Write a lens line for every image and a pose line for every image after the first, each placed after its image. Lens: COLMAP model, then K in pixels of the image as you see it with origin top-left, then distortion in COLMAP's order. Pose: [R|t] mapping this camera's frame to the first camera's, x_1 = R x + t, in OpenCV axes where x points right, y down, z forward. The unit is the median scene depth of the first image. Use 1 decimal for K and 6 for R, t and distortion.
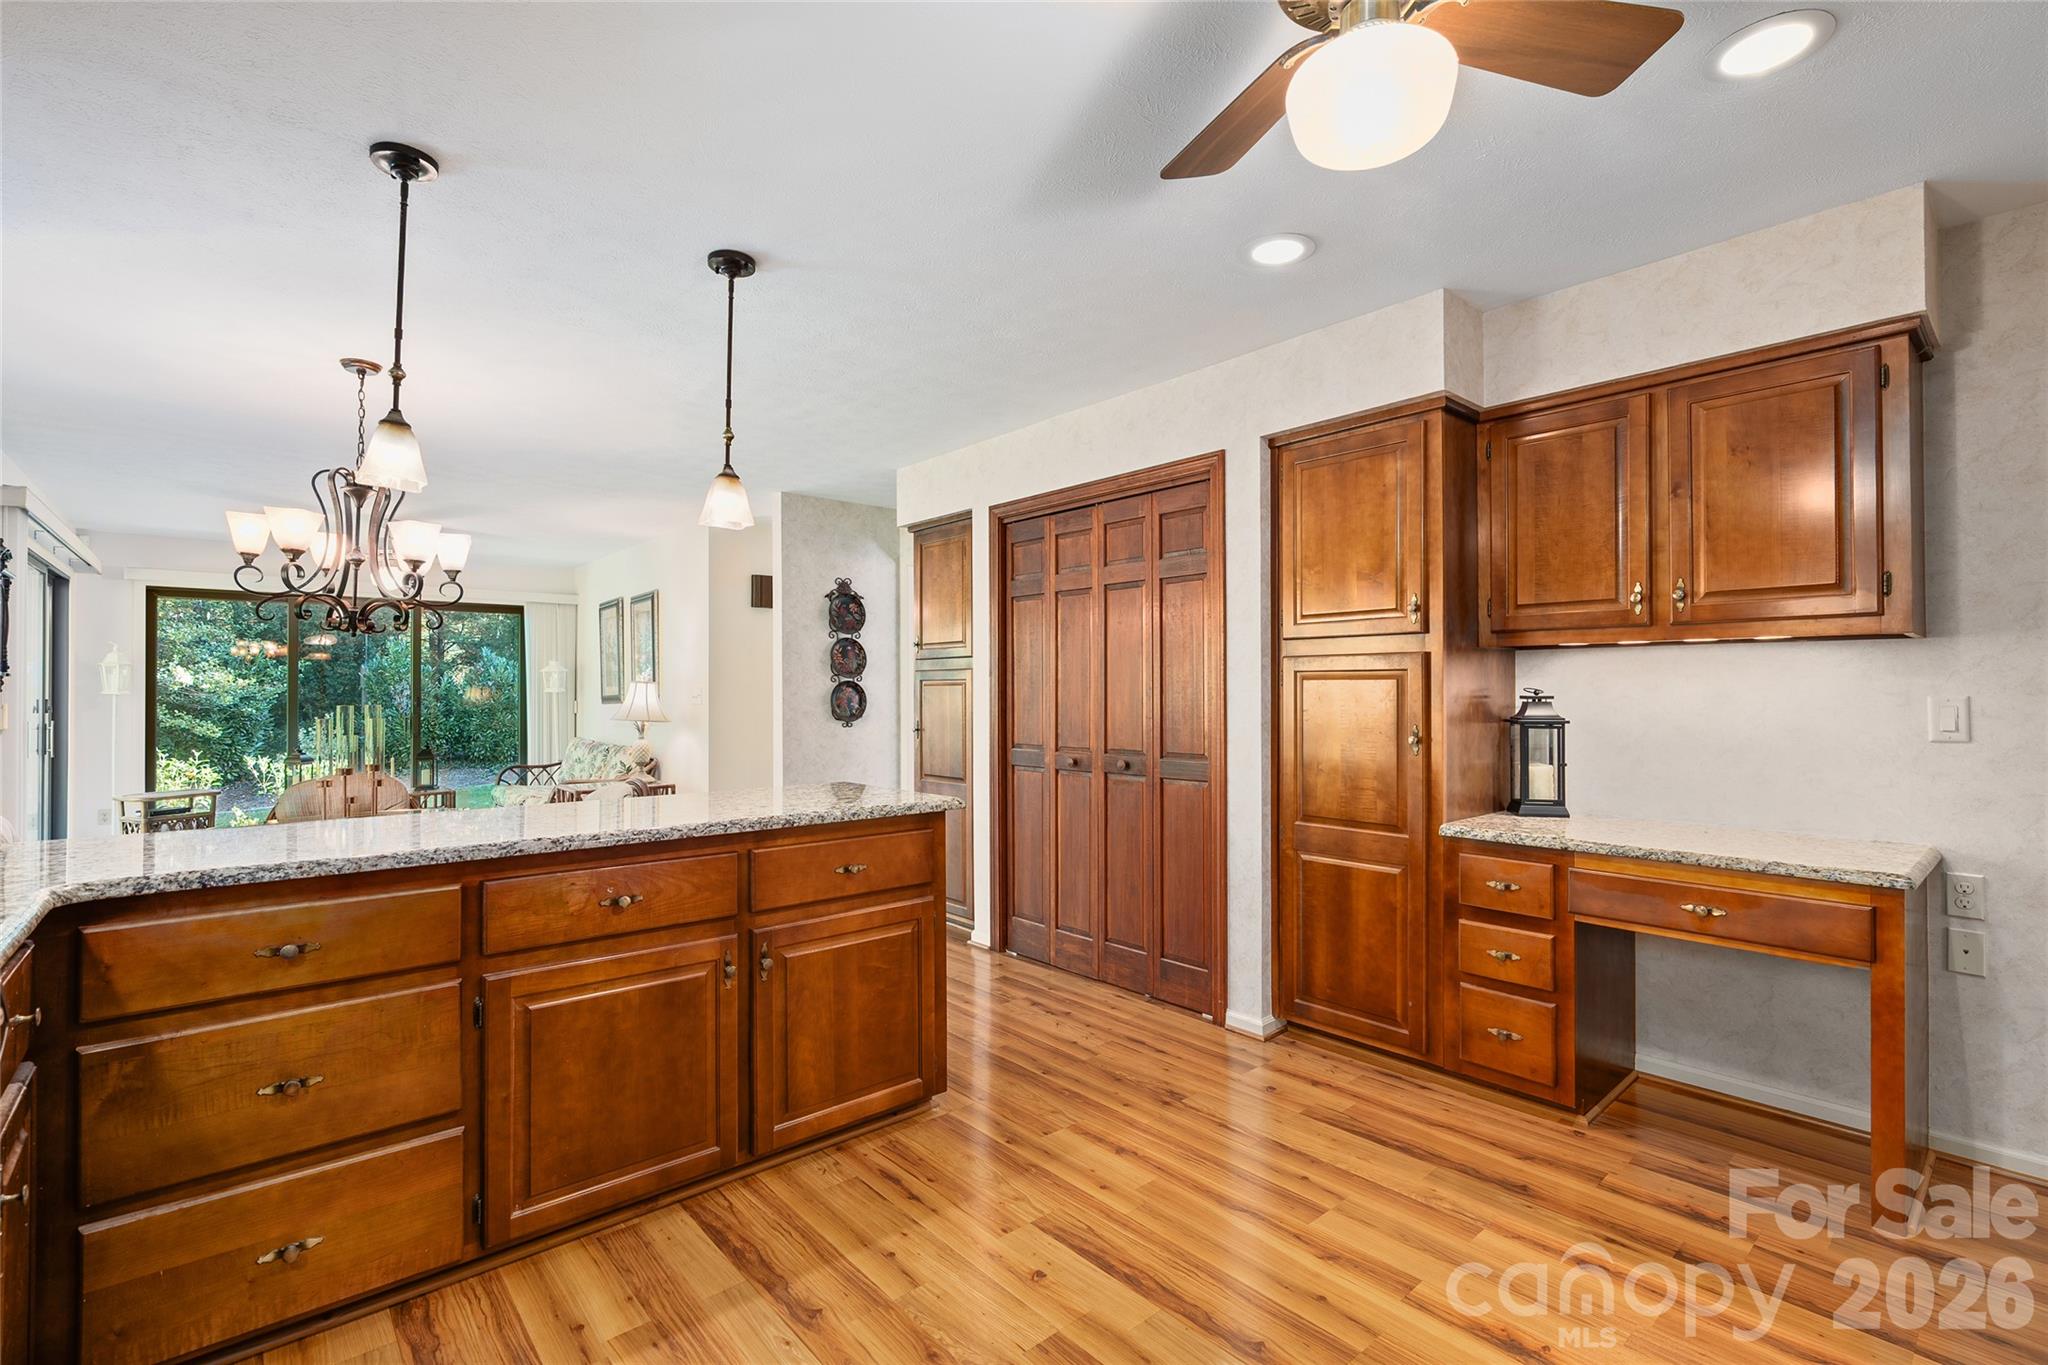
lens RADIAL K [[922.4, 0, 1020.8], [0, 922.4, 683.2], [0, 0, 1]] dist [-0.002463, -0.000145]
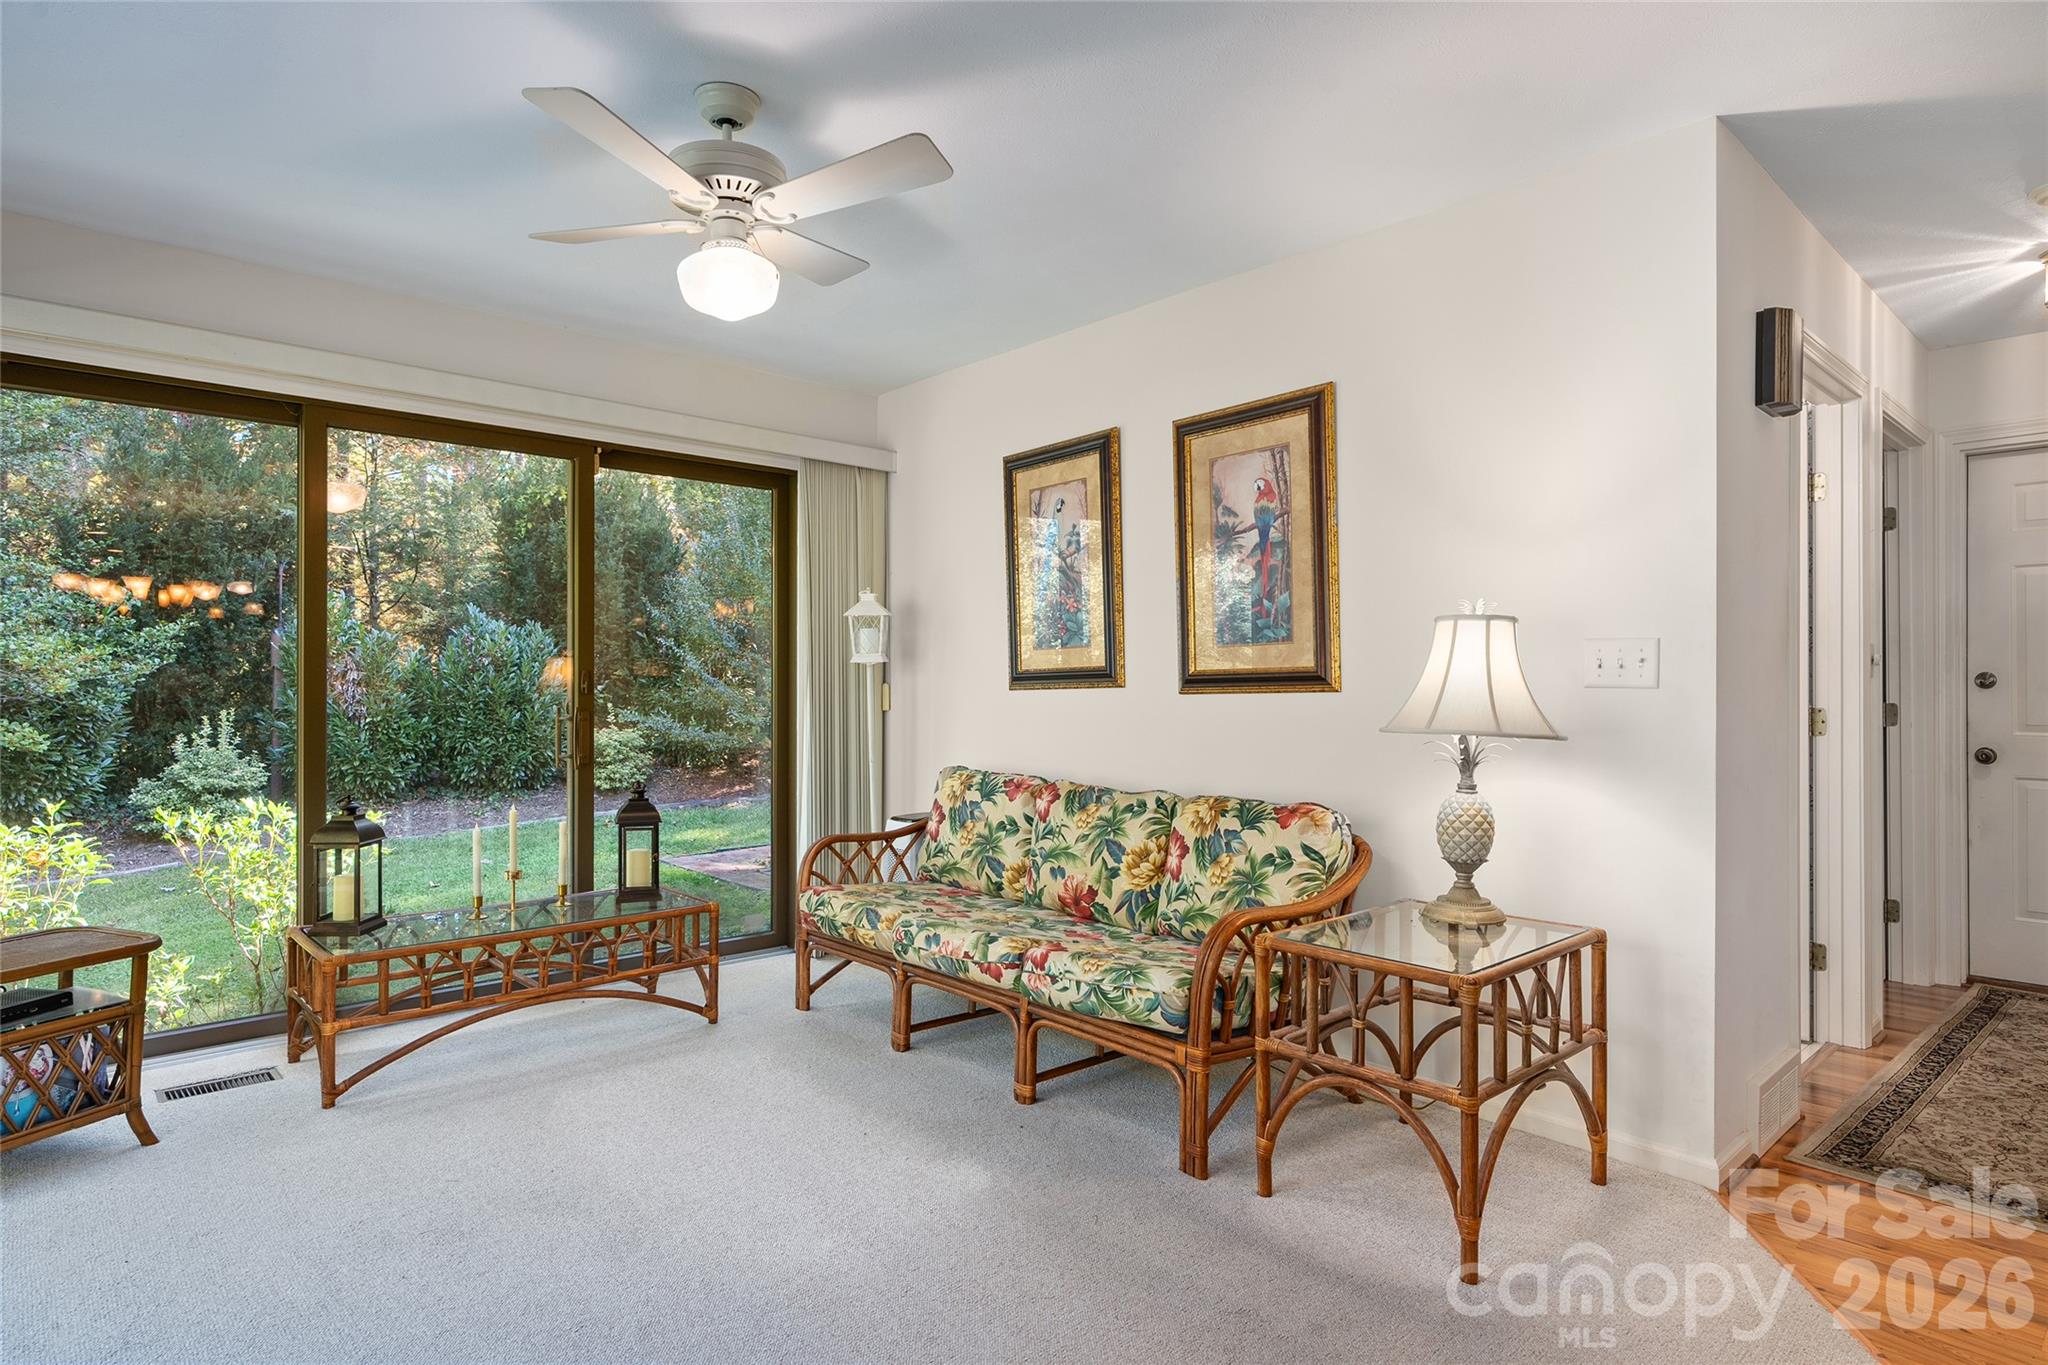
lens RADIAL K [[1108.4, 0, 1024.8], [0, 1108.4, 677.4], [0, 0, 1]] dist [0.001878, 0.000306]
pose [[0.999469, 0.004146, 0.032320, -0.291358], [-0.004186, 0.999991, 0.001189, 0.010179], [-0.032315, -0.001324, 0.999477, 0.300144]]
